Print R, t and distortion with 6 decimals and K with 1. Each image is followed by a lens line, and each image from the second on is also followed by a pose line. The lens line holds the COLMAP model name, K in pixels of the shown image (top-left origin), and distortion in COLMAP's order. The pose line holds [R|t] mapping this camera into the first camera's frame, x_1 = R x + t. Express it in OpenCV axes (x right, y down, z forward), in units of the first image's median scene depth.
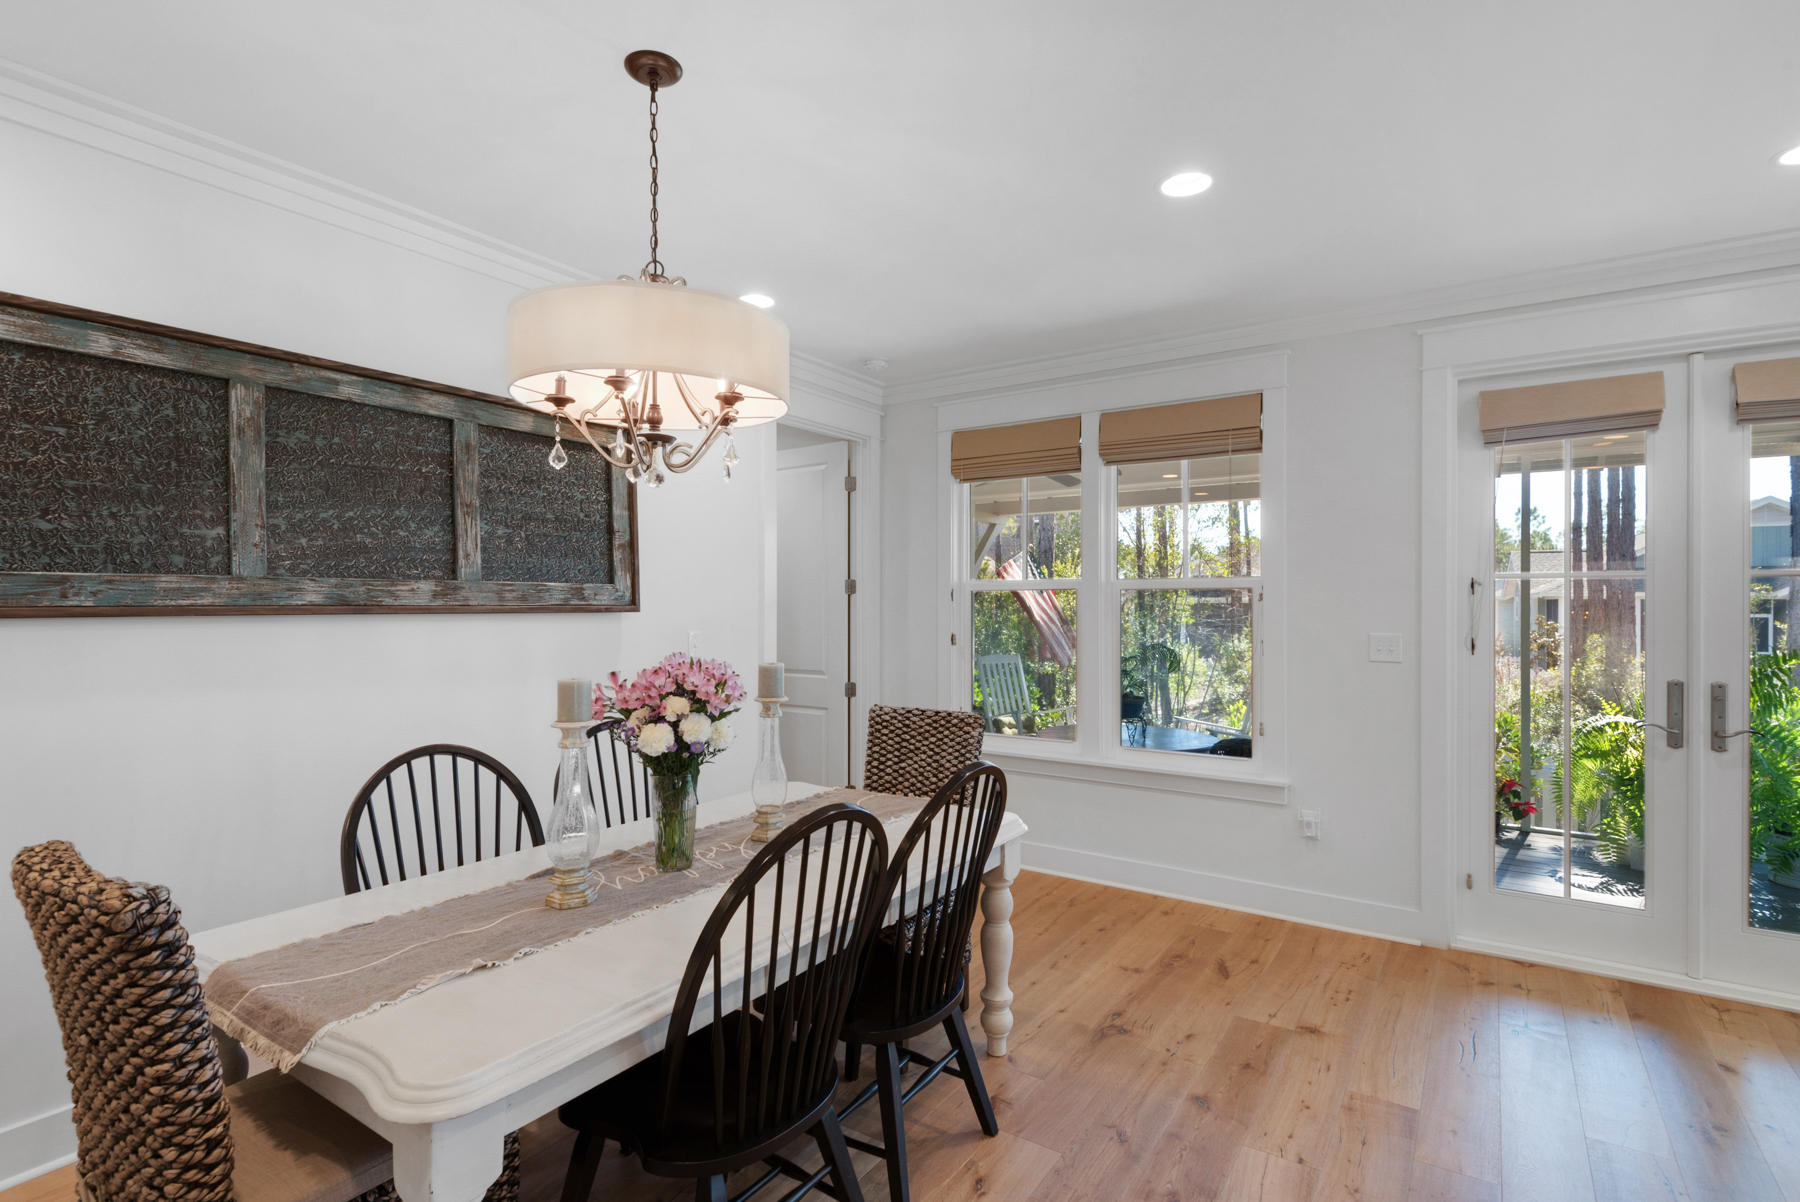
lens RADIAL K [[846.7, 0, 916.7], [0, 846.7, 612.0], [0, 0, 1]] dist [0.018537, -0.014932]
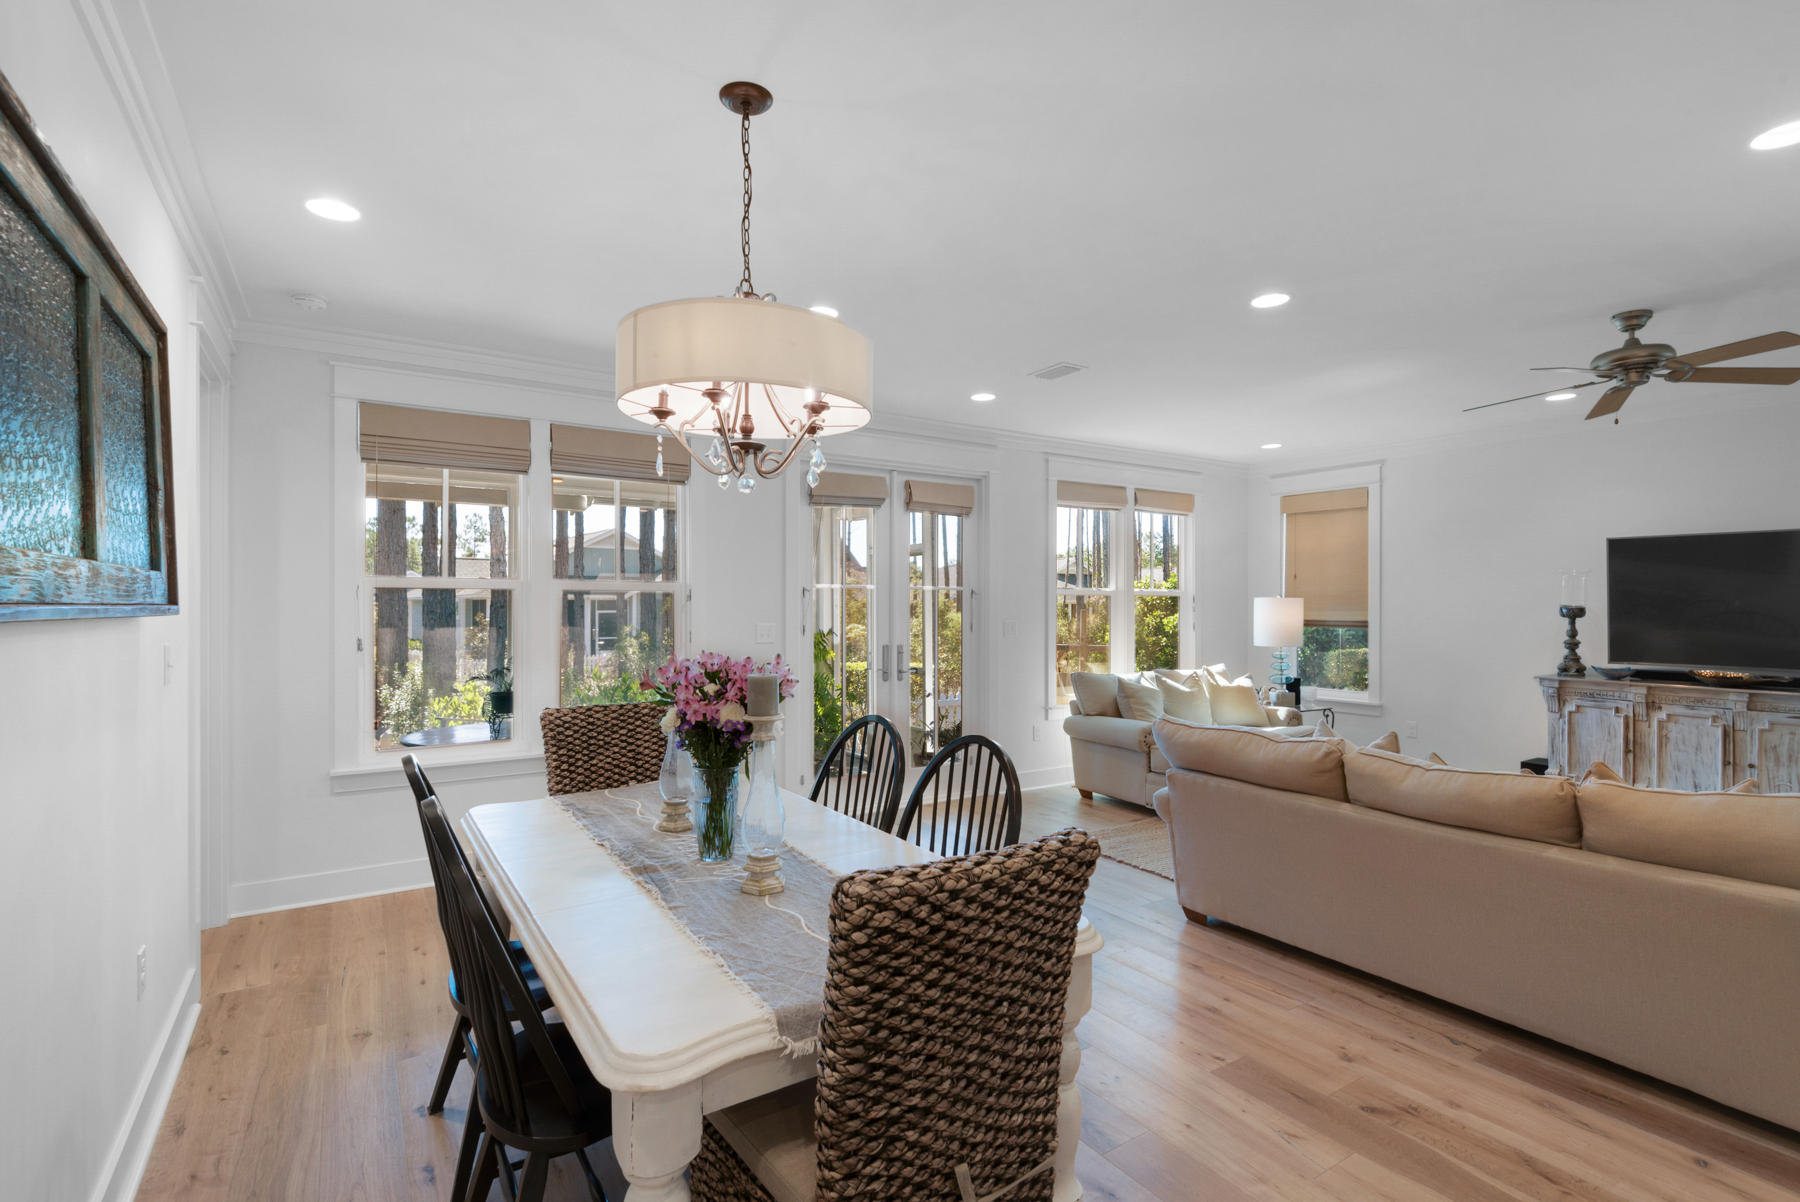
lens RADIAL K [[846.7, 0, 887.7], [0, 846.7, 605.4], [0, 0, 1]] dist [0.018537, -0.014932]
pose [[0.423275, 0.001735, 0.906000, -0.895657], [0.007141, 0.999961, -0.005251, 0.000122], [-0.905973, 0.008693, 0.423246, 0.276868]]
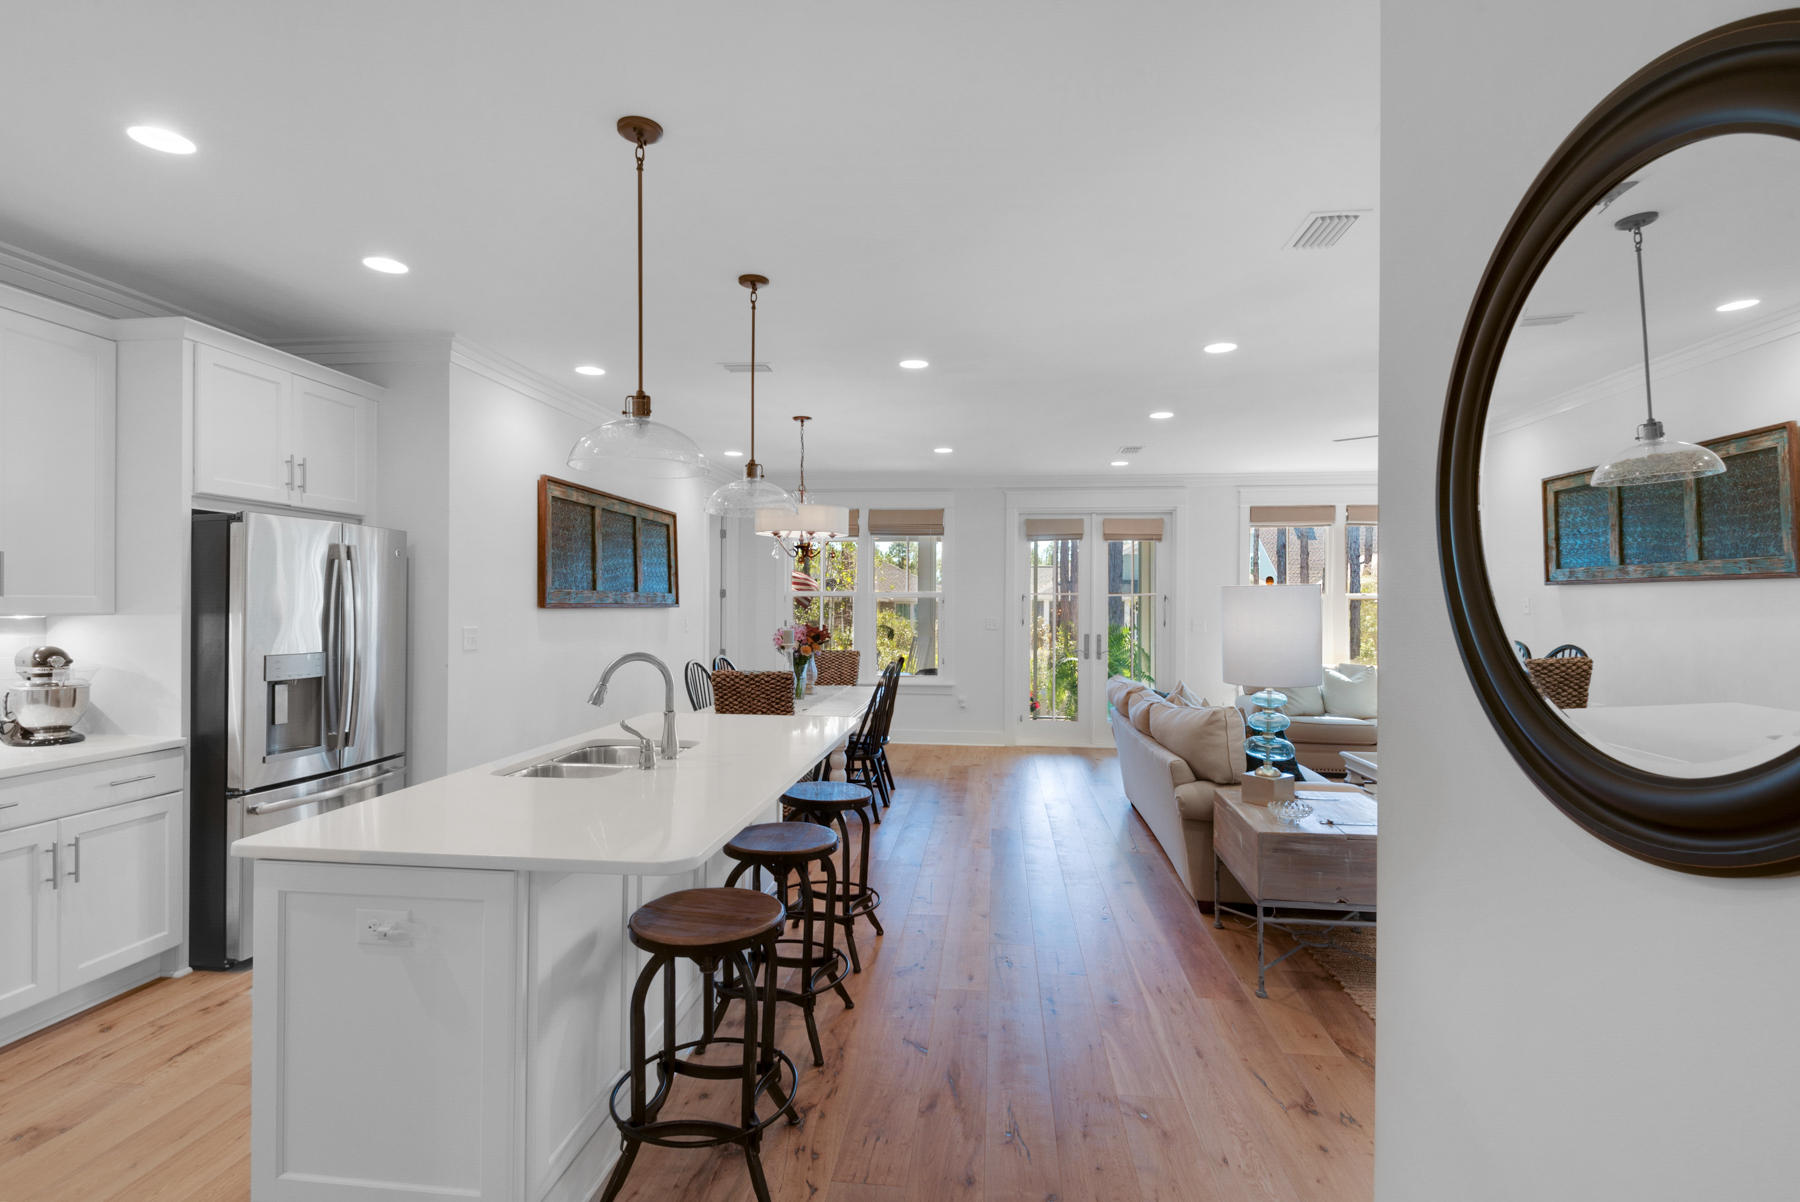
lens RADIAL K [[846.7, 0, 886.6], [0, 846.7, 598.8], [0, 0, 1]] dist [0.018537, -0.014932]
pose [[0.897122, 0.010622, 0.441655, -0.993445], [-0.003938, 0.999863, -0.016049, 0.013691], [-0.441765, 0.012659, 0.897041, -1.297147]]
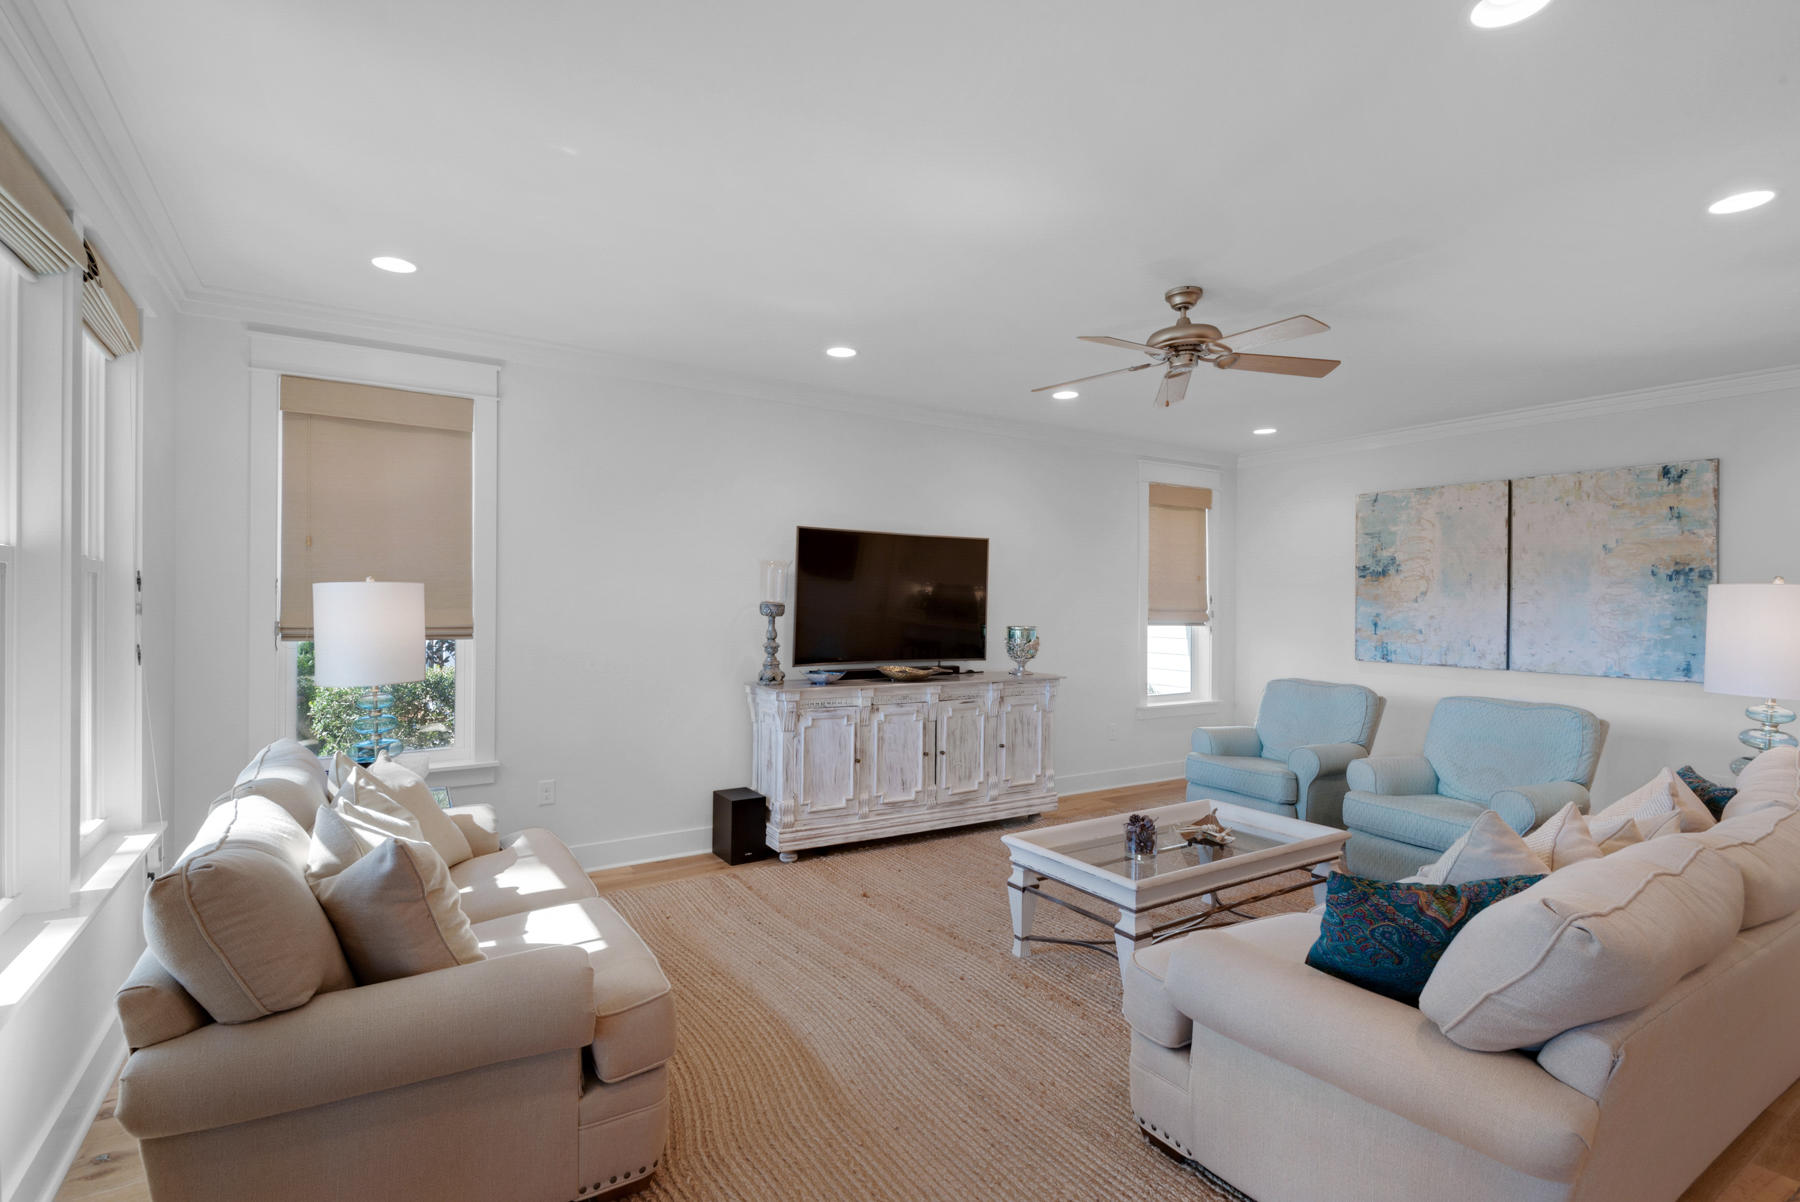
lens RADIAL K [[846.7, 0, 908.6], [0, 846.7, 613.7], [0, 0, 1]] dist [0.018537, -0.014932]
pose [[-0.903568, -0.012600, 0.428259, 0.710353], [-0.003370, 0.999746, 0.022303, -0.013672], [-0.428431, 0.018709, -0.903381, 1.115228]]
